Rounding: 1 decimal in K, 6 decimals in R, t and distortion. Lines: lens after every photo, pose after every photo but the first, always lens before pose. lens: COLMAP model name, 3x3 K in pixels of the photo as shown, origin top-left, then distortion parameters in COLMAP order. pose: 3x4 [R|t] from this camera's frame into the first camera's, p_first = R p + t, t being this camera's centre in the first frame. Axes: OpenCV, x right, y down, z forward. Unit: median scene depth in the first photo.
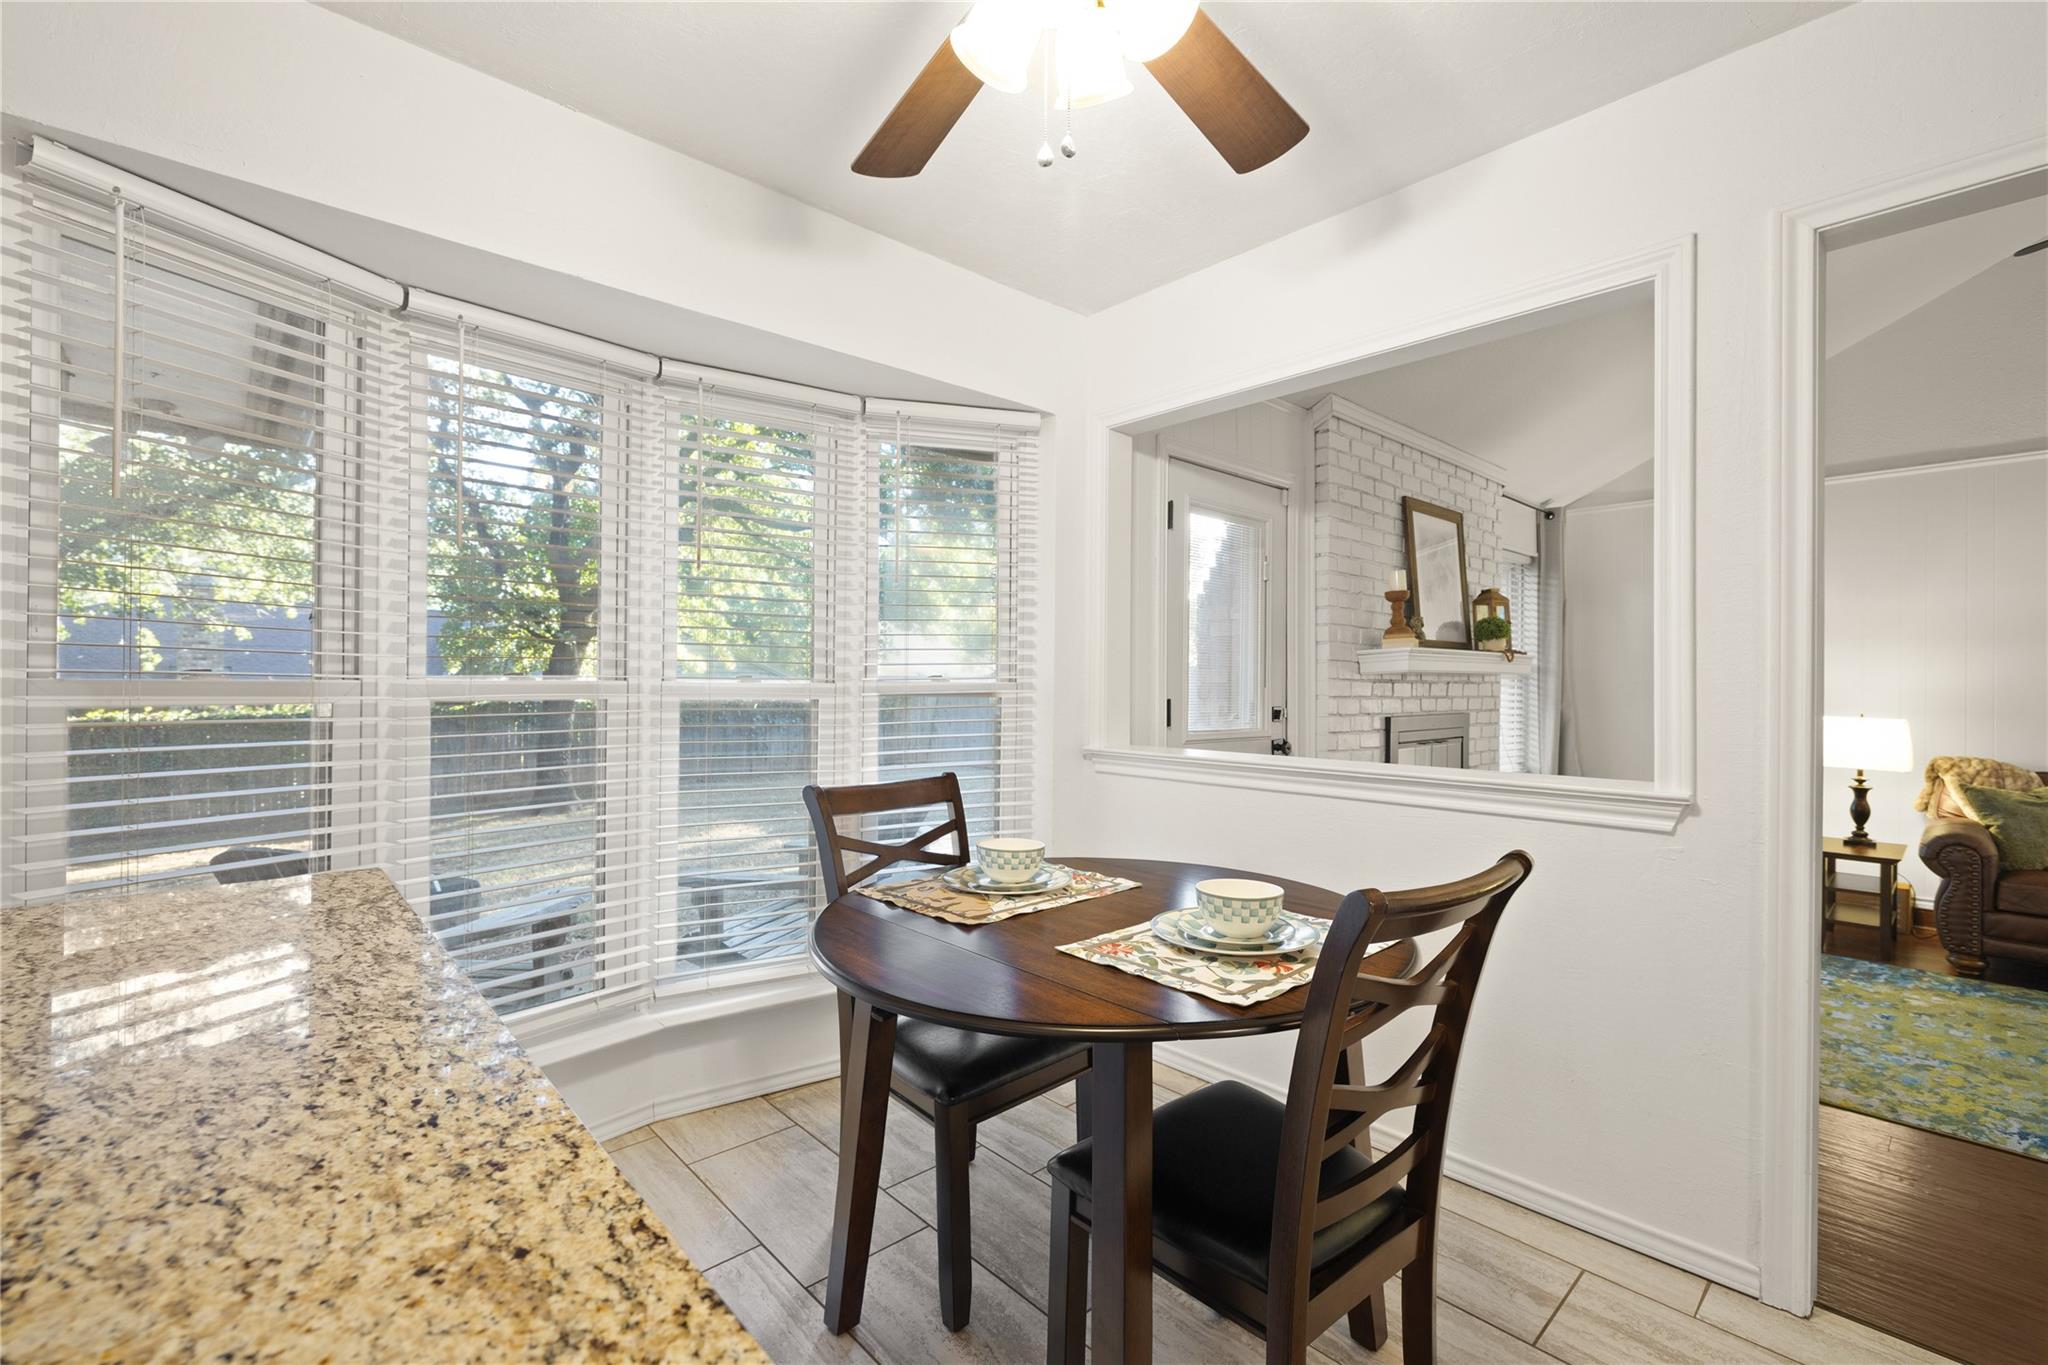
lens RADIAL K [[878.7, 0, 1024.0], [0, 878.7, 682.5], [0, 0, 1]] dist [-0.002010, -0.000277]
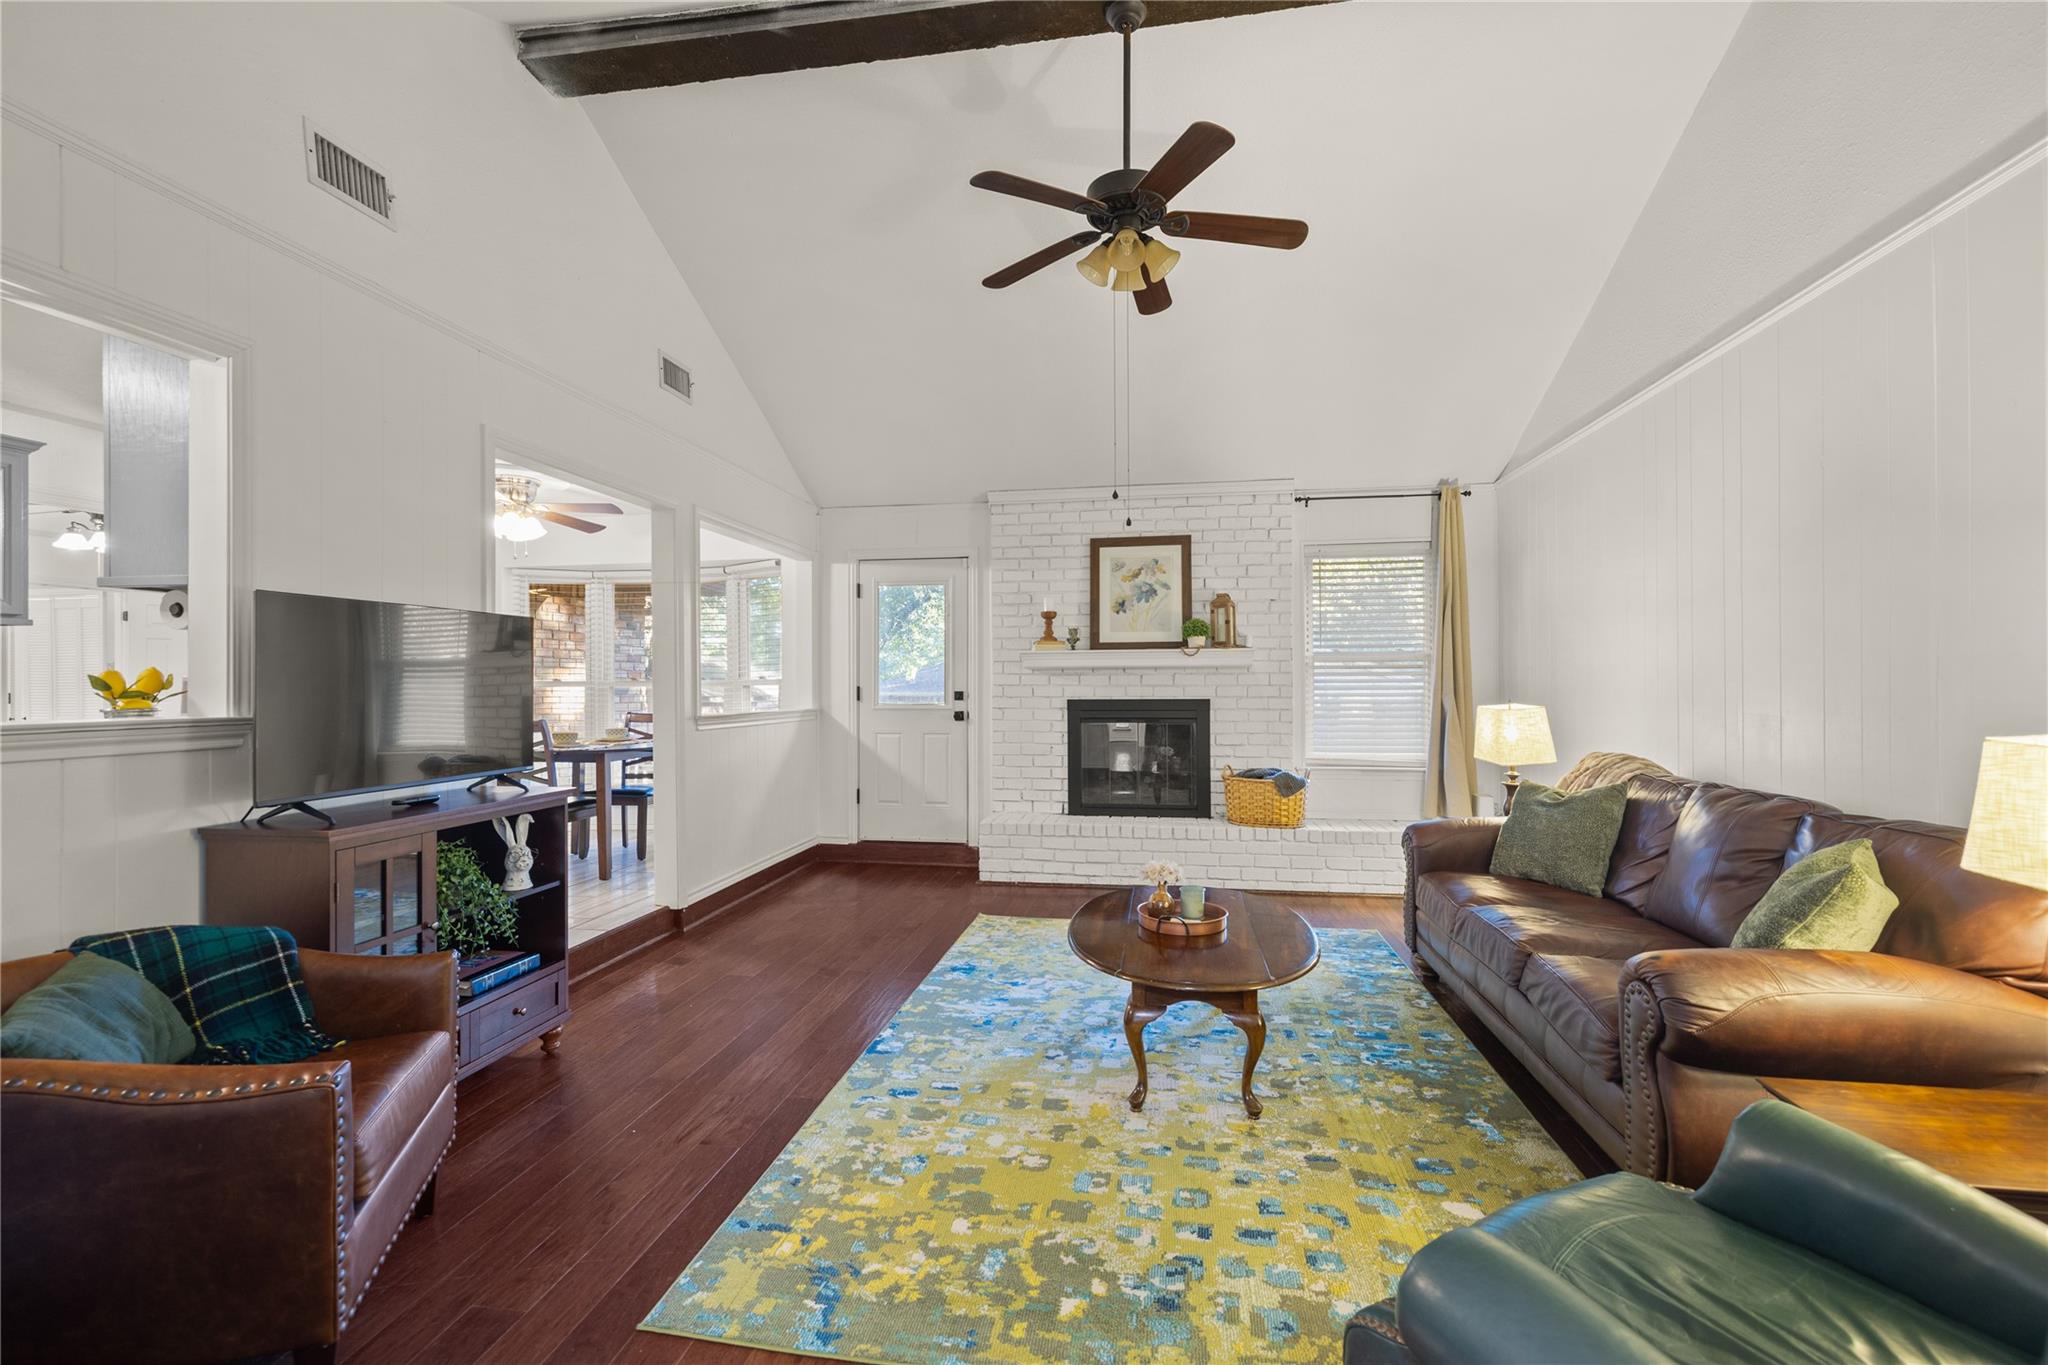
lens RADIAL K [[860.1, 0, 1028.6], [0, 860.1, 689.2], [0, 0, 1]] dist [-0.000244, -0.000068]
pose [[0.621522, -0.004767, -0.783383, 1.502625], [0.007879, 0.999969, 0.000166, 0.022479], [0.783357, -0.006276, 0.621540, 0.093277]]
